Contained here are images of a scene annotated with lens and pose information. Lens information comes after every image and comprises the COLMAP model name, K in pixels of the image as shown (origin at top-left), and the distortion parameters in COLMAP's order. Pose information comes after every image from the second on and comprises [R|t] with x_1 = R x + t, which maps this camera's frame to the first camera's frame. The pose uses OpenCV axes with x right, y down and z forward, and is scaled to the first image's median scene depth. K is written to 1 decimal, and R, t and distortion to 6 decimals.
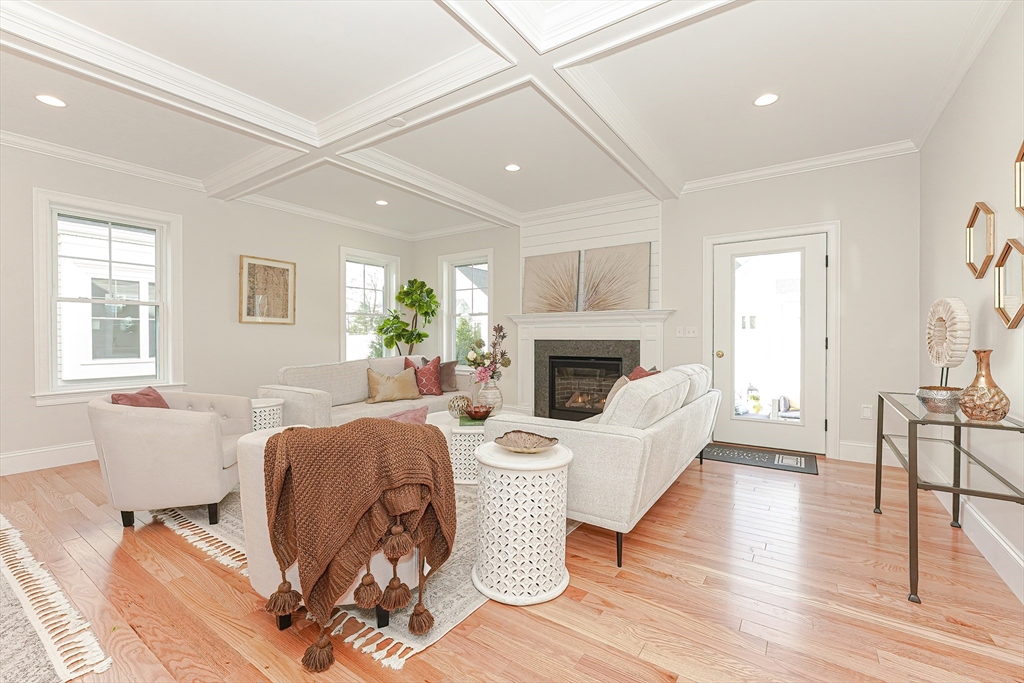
lens RADIAL K [[423.5, 0, 505.3], [0, 423.5, 337.5], [0, 0, 1]] dist [-0.000211, 0.000124]
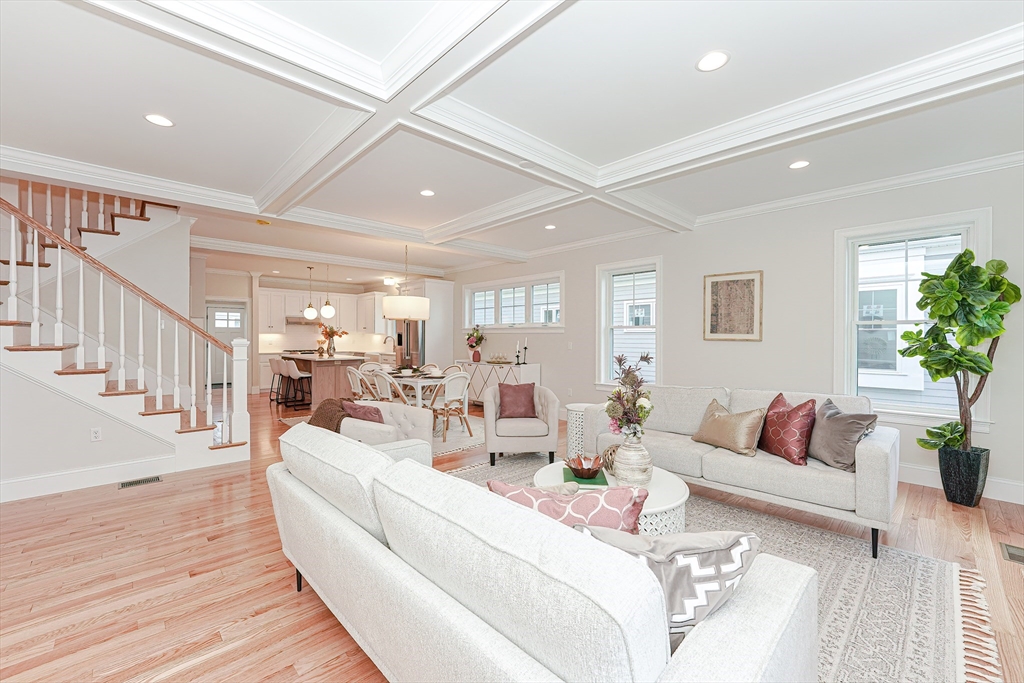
lens RADIAL K [[423.5, 0, 505.3], [0, 423.5, 337.5], [0, 0, 1]] dist [-0.000211, 0.000124]
pose [[-0.196044, -0.000837, -0.980595, 0.498339], [-0.006549, 0.999978, 0.000456, -0.037535], [0.980573, 0.006511, -0.196045, 0.706821]]
